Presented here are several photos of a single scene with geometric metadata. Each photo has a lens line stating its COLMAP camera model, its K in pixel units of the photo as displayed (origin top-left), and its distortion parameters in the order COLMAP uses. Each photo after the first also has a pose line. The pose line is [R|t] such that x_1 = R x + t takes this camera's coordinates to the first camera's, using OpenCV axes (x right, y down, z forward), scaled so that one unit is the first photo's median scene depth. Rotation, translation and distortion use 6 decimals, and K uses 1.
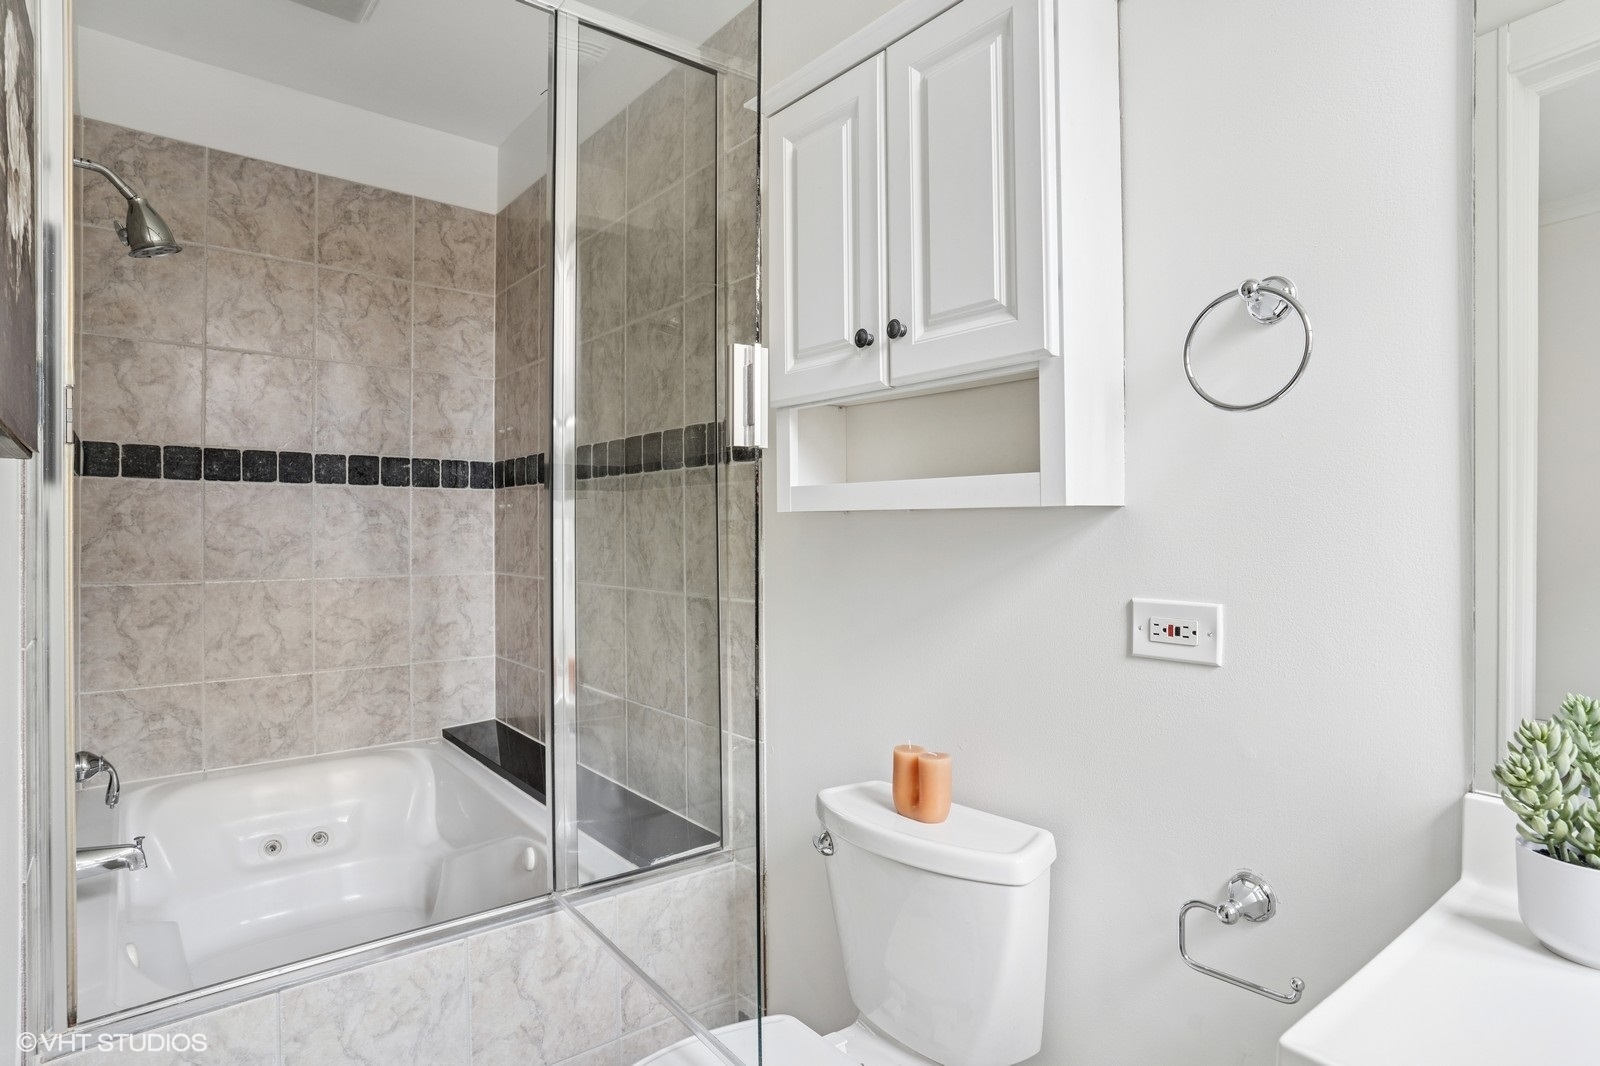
lens RADIAL K [[817.4, 0, 799.8], [0, 817.4, 505.7], [0, 0, 1]] dist [-0.041155, 0.000056]
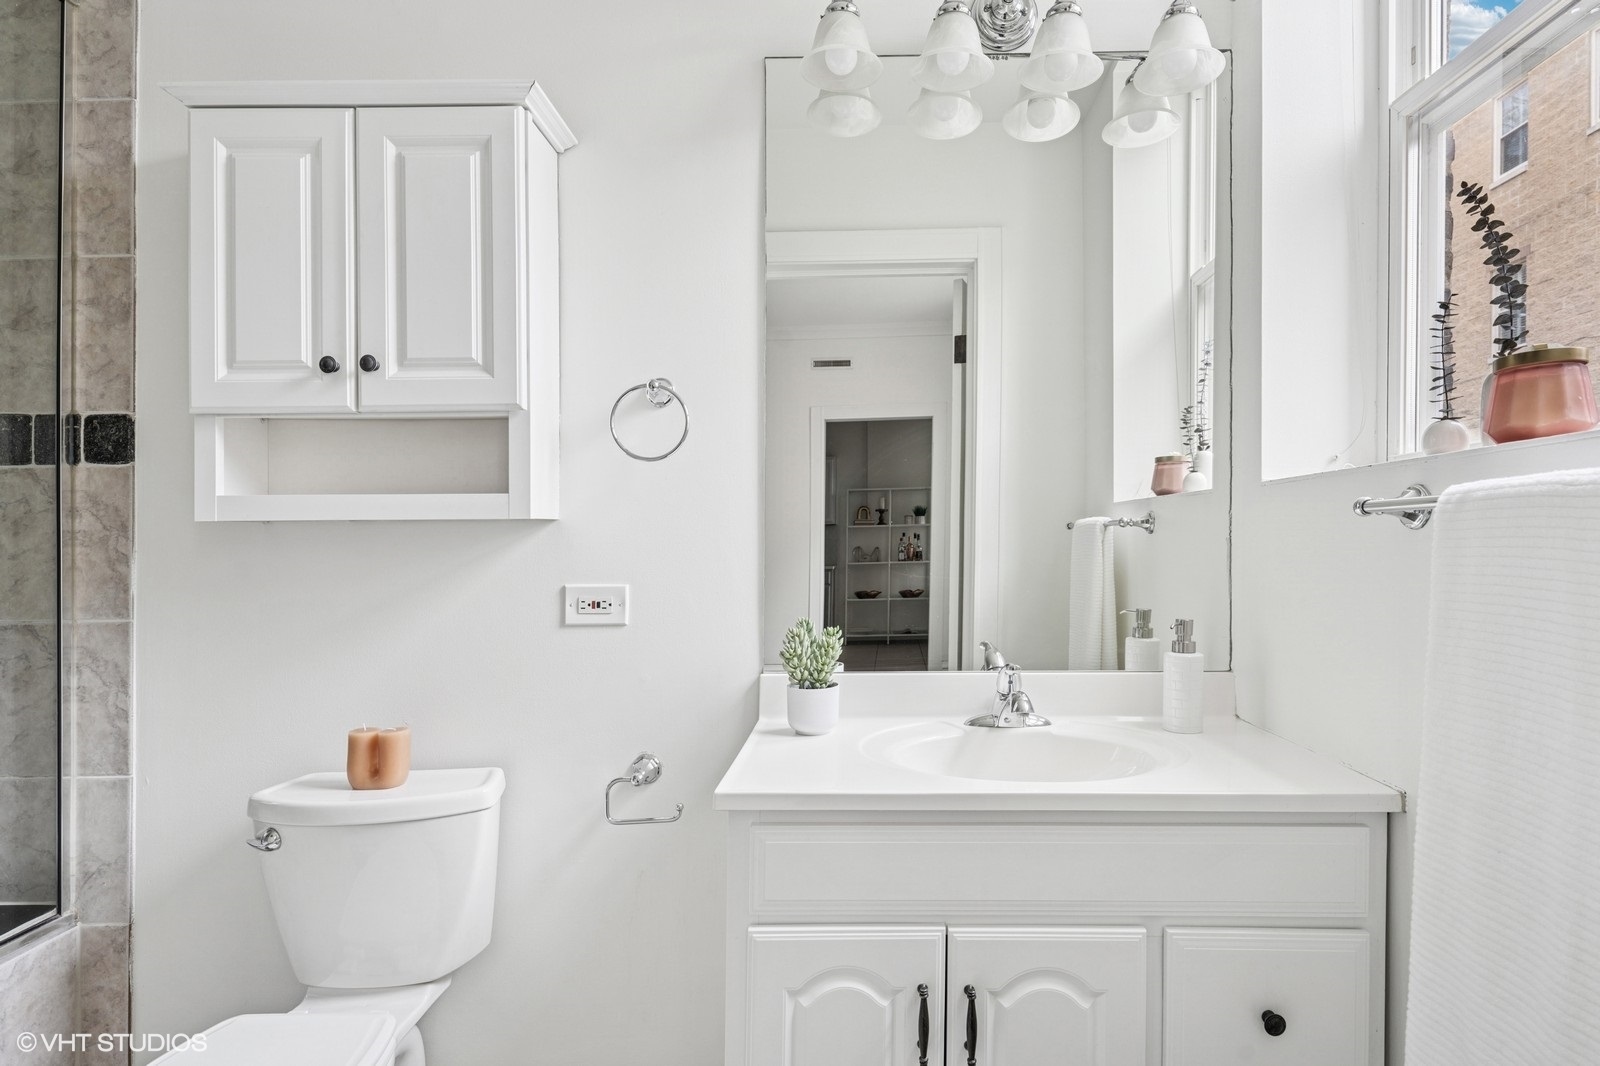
lens RADIAL K [[798.2, 0, 800.0], [0, 798.2, 533.0], [0, 0, 1]] dist [0.000966, 0.000862]
pose [[0.665920, 0.000223, 0.746023, -0.303101], [-0.012365, 0.999866, 0.010739, 0.002833], [-0.745921, -0.016376, 0.665834, -0.197682]]
